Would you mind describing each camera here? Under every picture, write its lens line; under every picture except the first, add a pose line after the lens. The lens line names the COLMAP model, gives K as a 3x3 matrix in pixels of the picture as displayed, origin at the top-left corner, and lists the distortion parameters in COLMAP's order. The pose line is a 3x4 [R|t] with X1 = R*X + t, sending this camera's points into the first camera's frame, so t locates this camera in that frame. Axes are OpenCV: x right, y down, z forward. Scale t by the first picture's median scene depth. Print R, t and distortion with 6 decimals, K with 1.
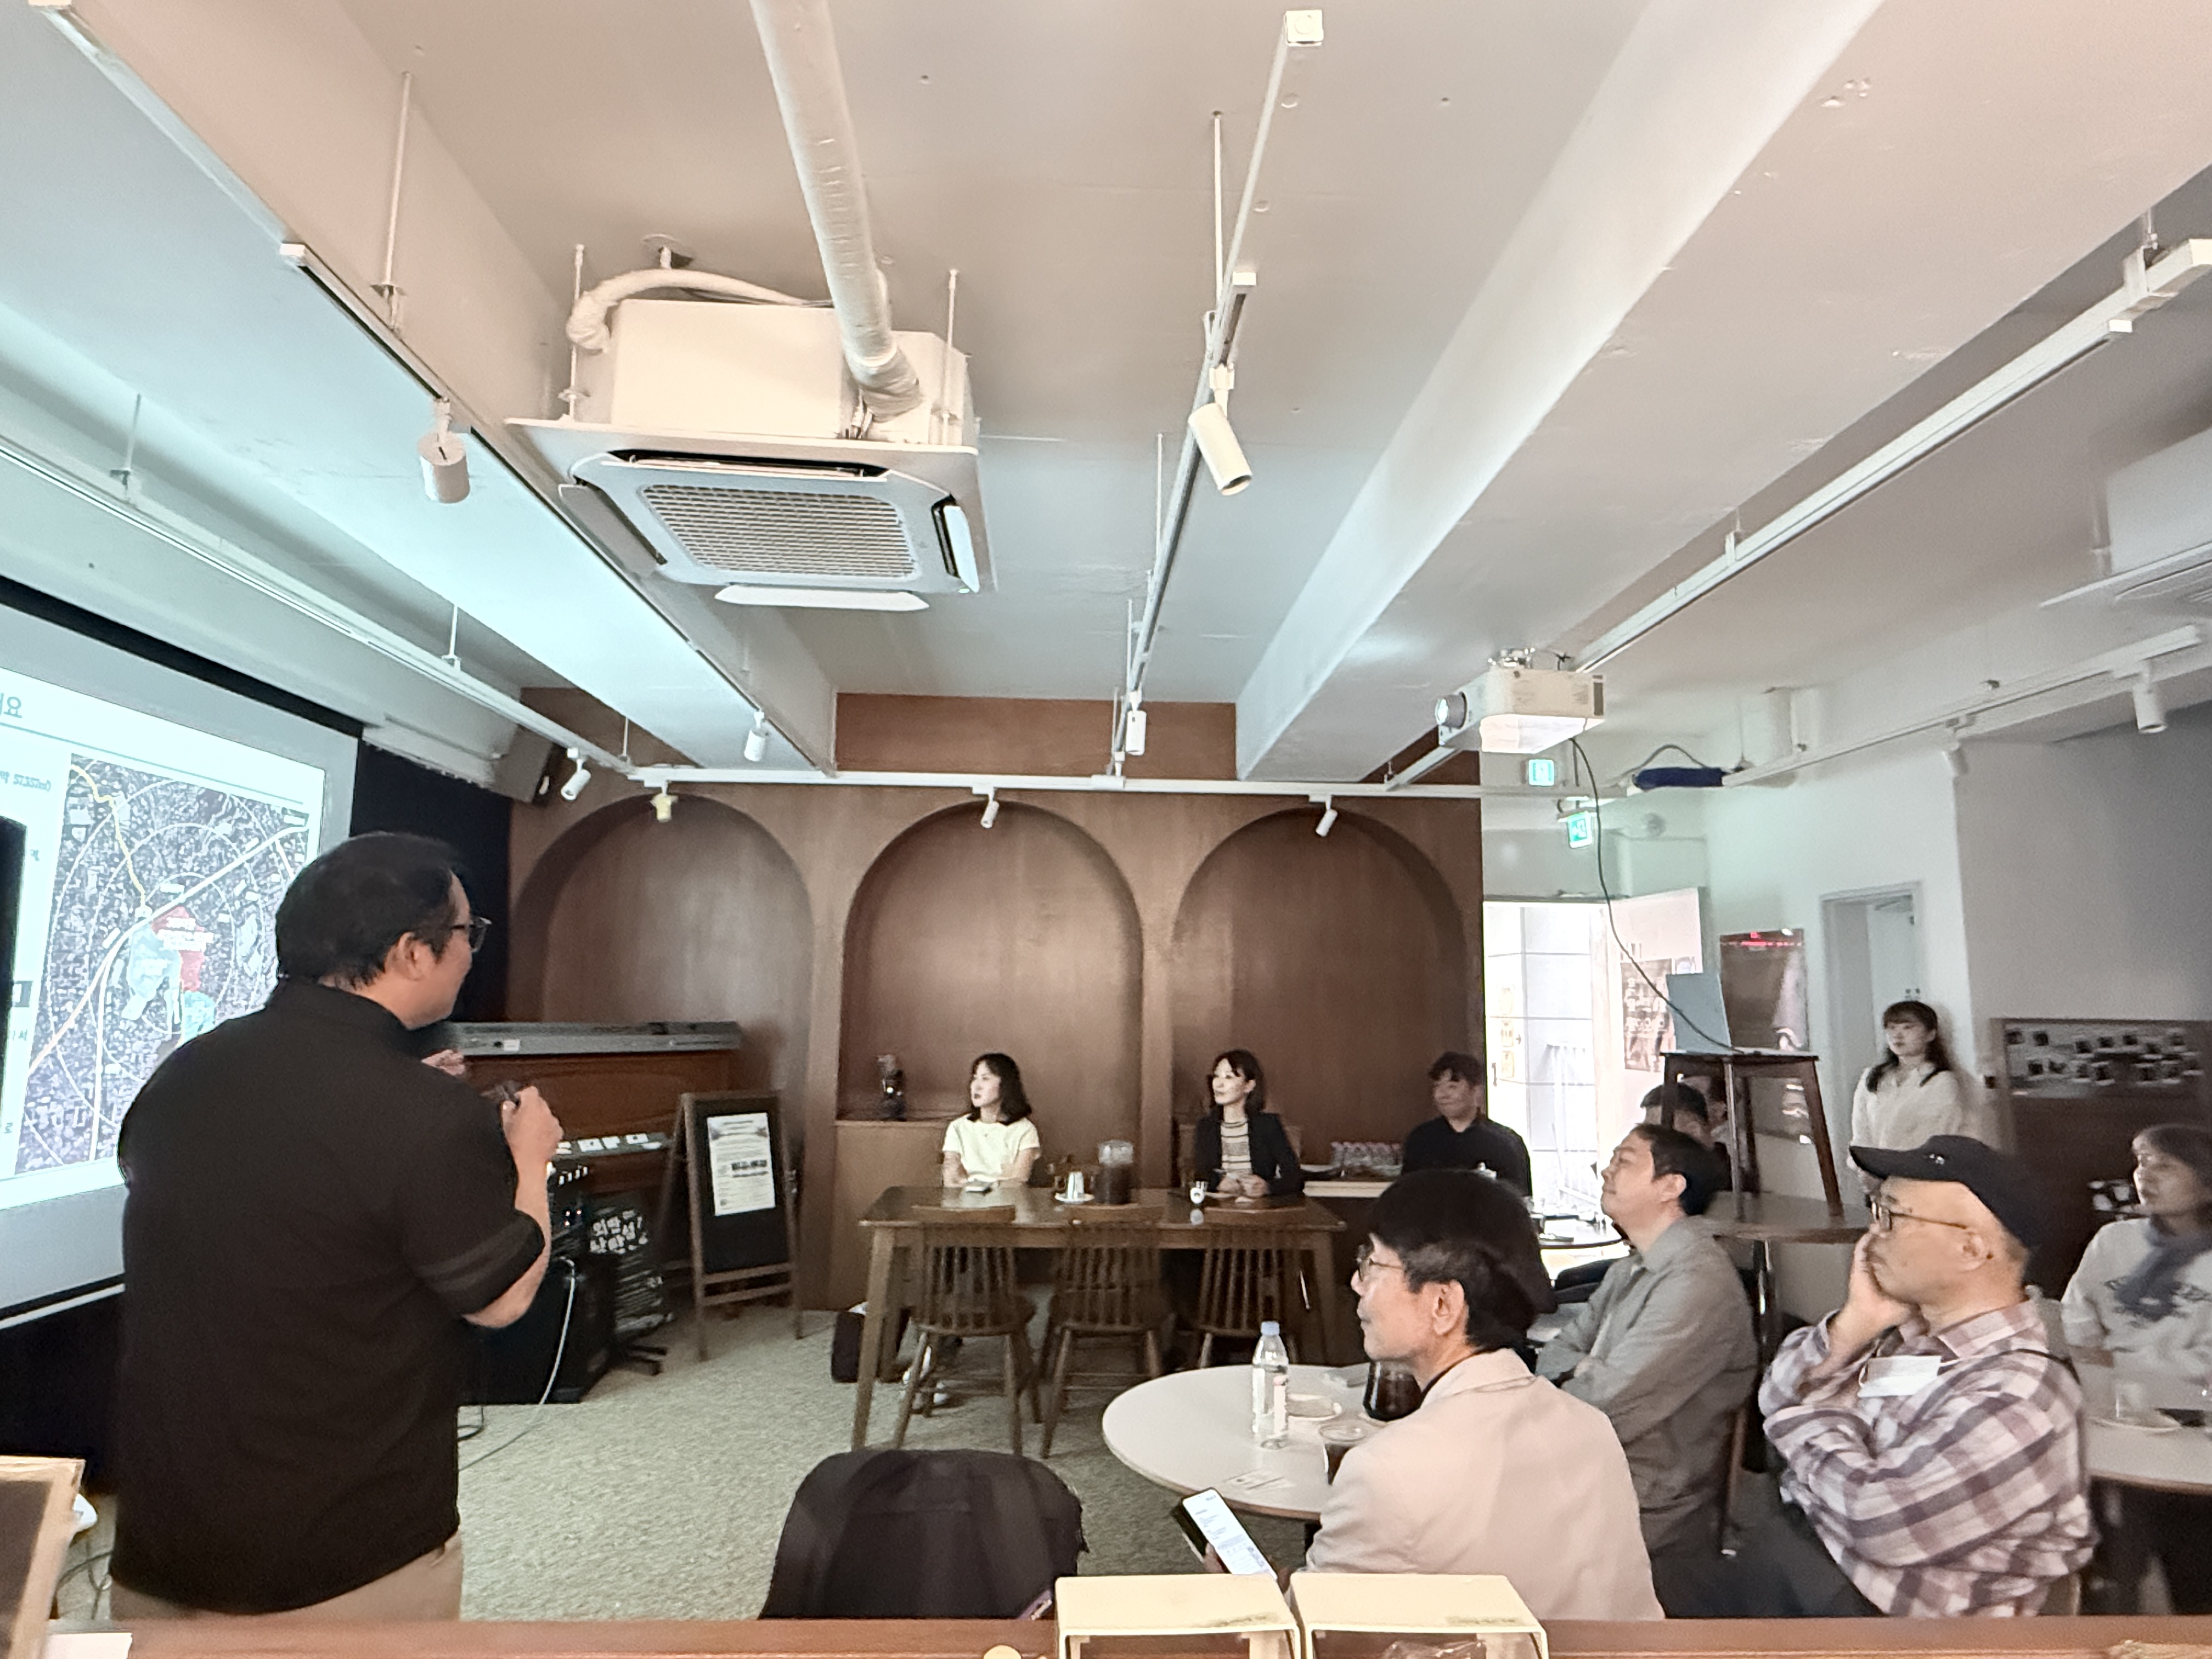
lens RADIAL K [[1219.2, 0, 1102.4], [0, 1219.2, 827.1], [0, 0, 1]] dist [-0.002665, -0.000011]
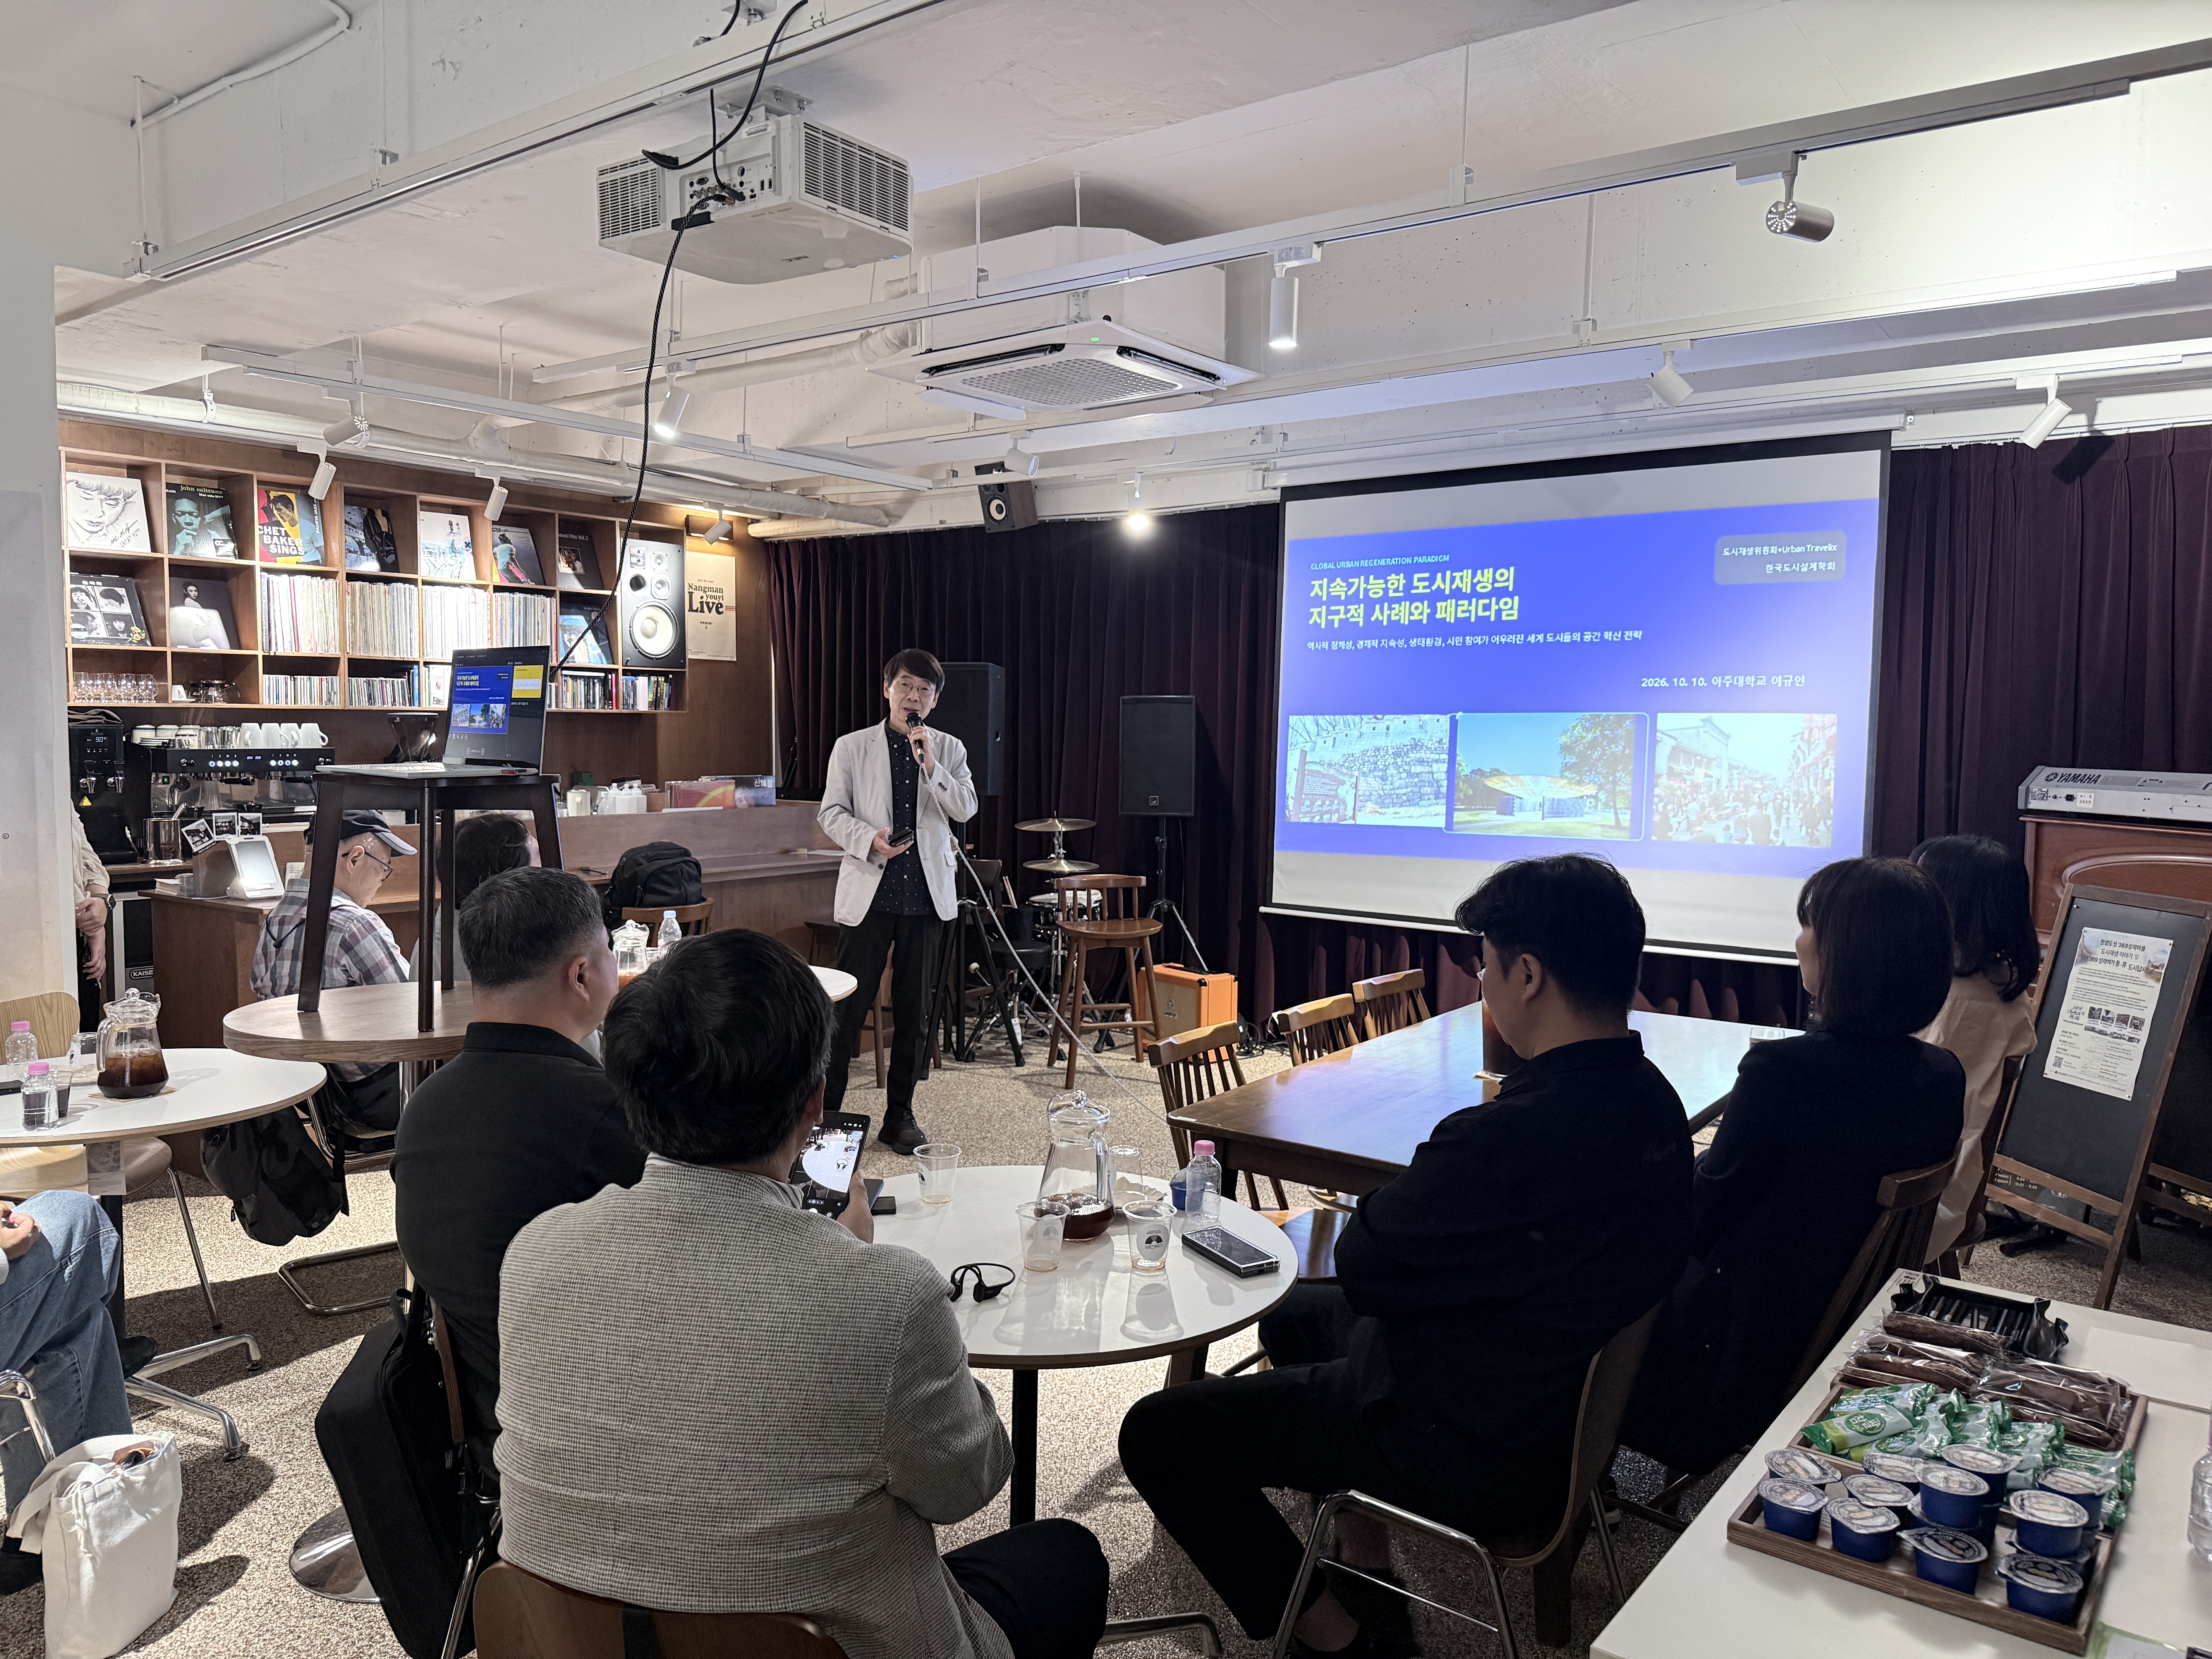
lens RADIAL K [[1553.4, 0, 1103.0], [0, 1553.4, 828.2], [0, 0, 1]] dist [0.042443, -0.055698]
pose [[-0.626677, 0.030706, -0.778674, 0.585240], [0.092044, 0.995145, -0.034835, 0.172086], [0.773824, -0.093503, -0.626461, 1.113420]]
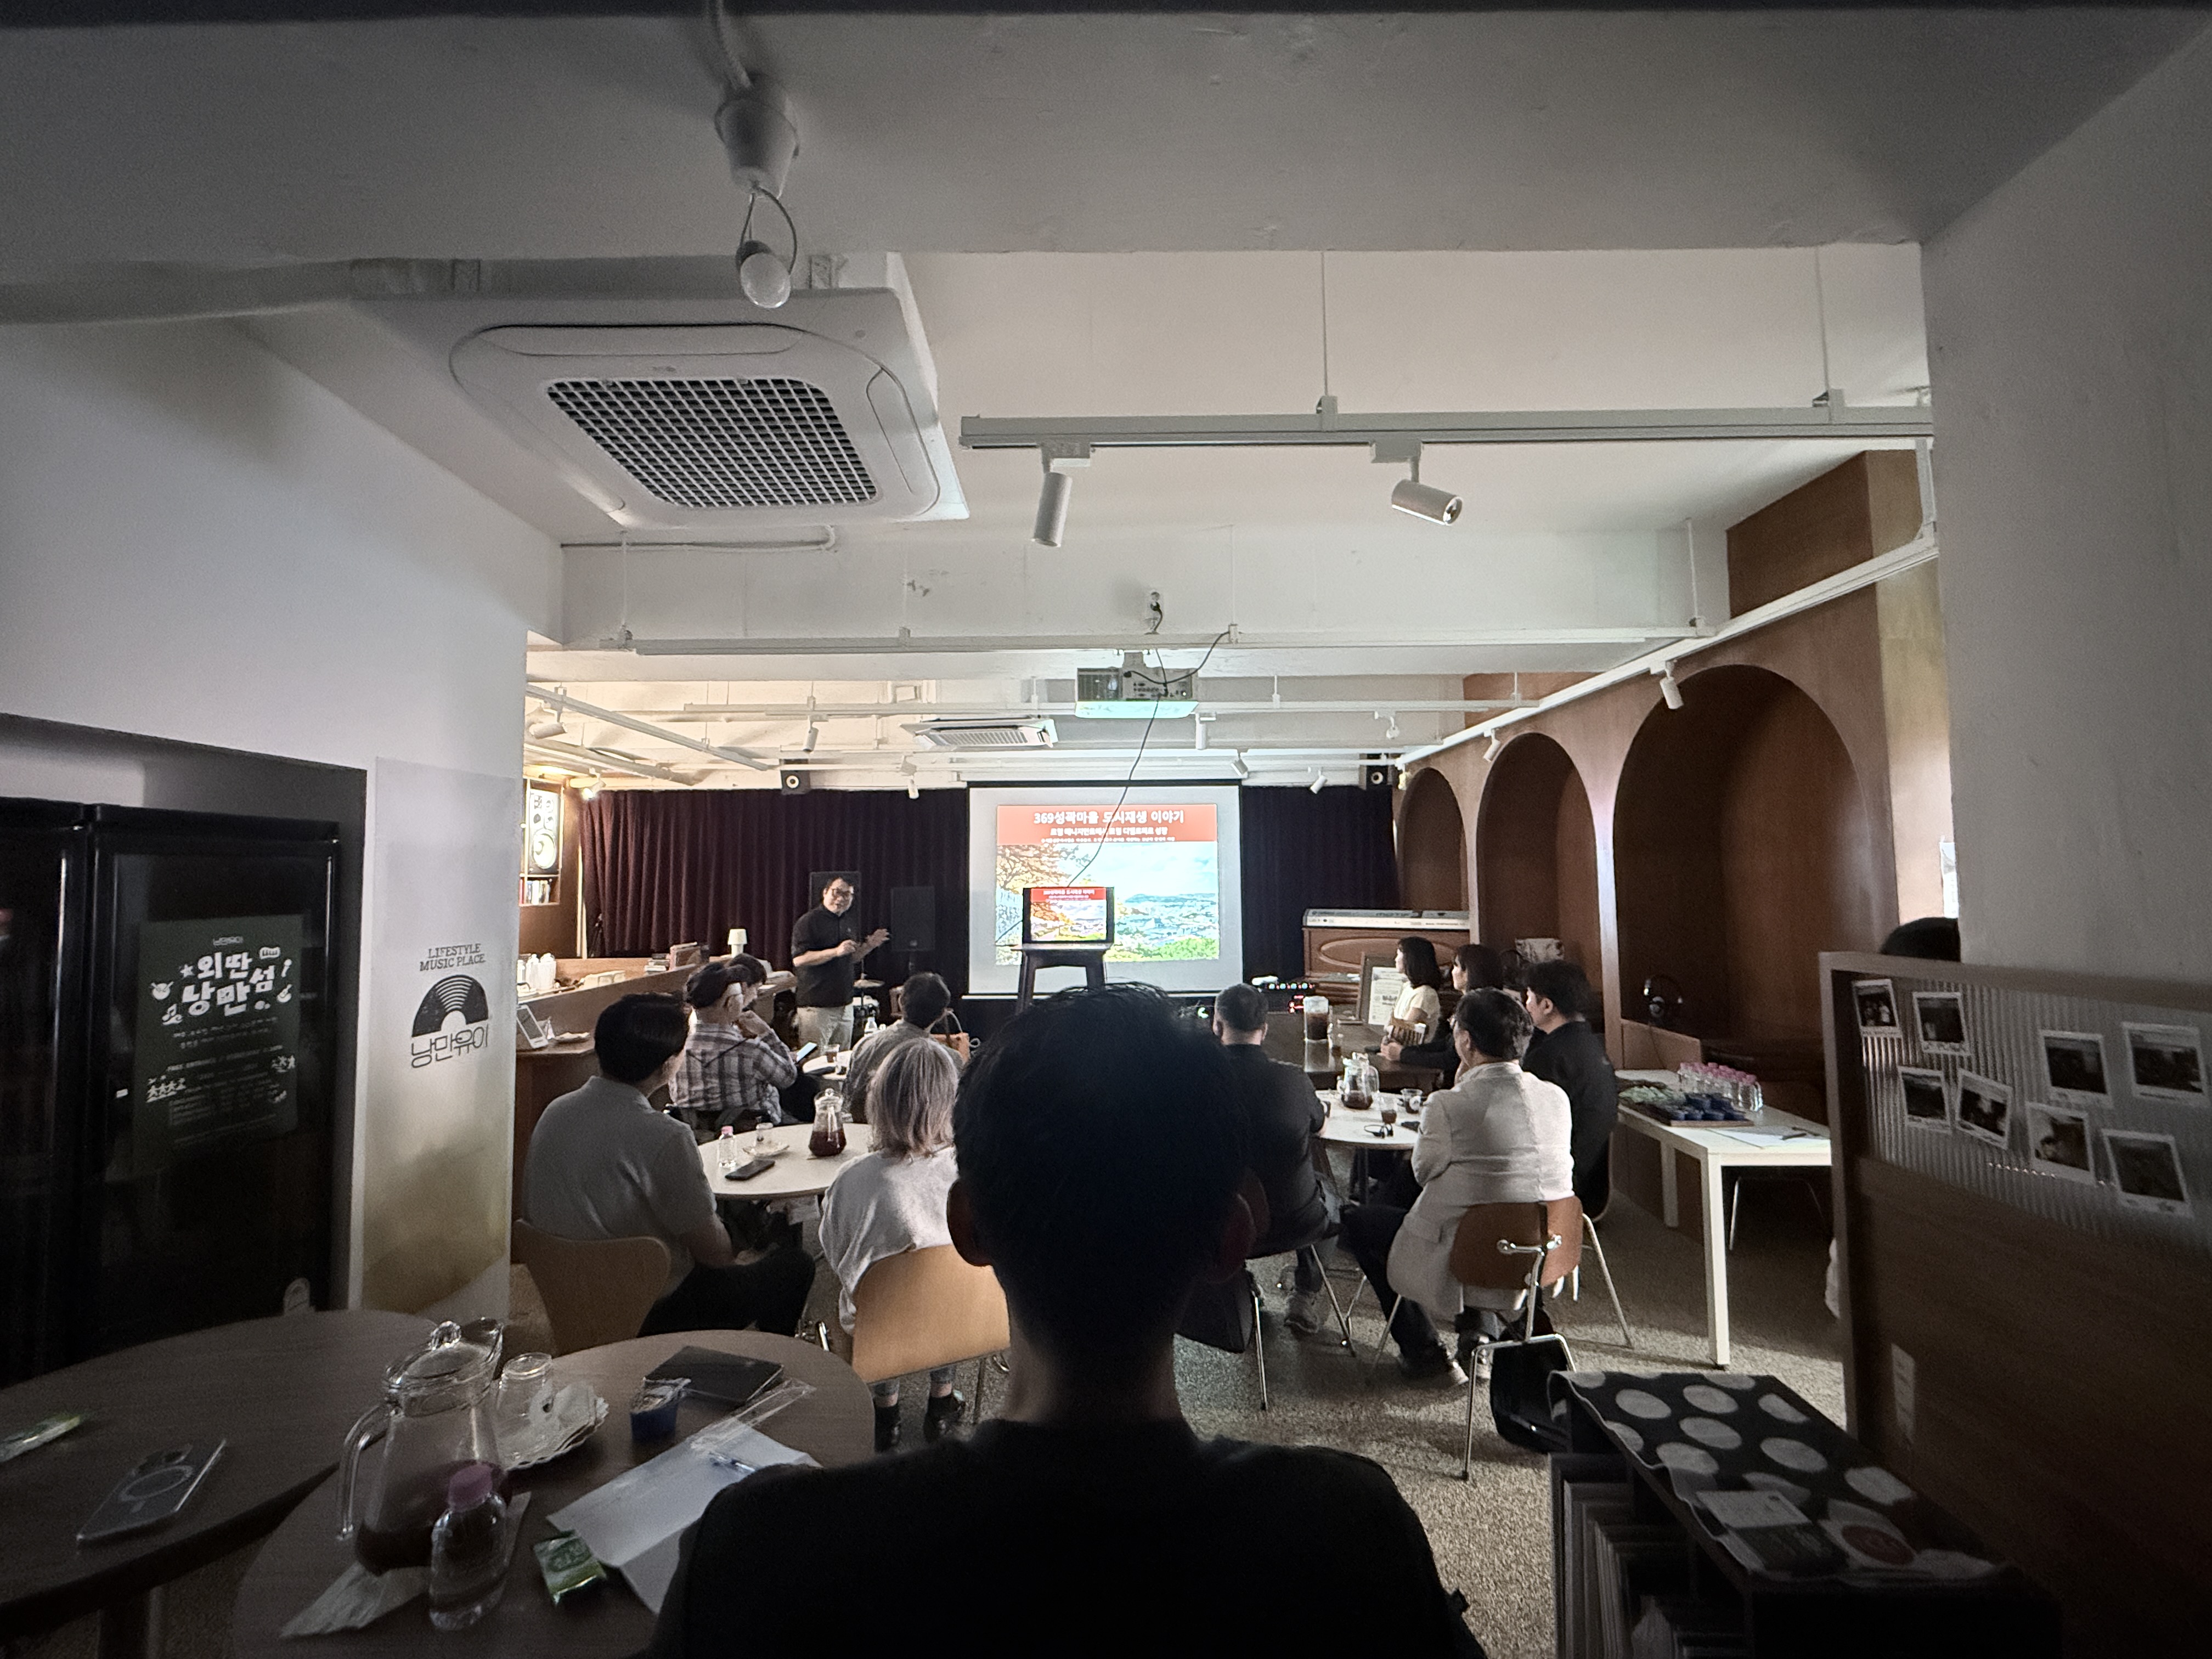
lens RADIAL K [[878.3, 0, 1108.3], [0, 878.3, 830.7], [0, 0, 1]] dist [-0.002516, 0.000245]
pose [[-0.028847, -0.075210, -0.996750, 0.918101], [0.156924, 0.984460, -0.078824, 0.090355], [0.987189, -0.158688, -0.016597, 0.685994]]
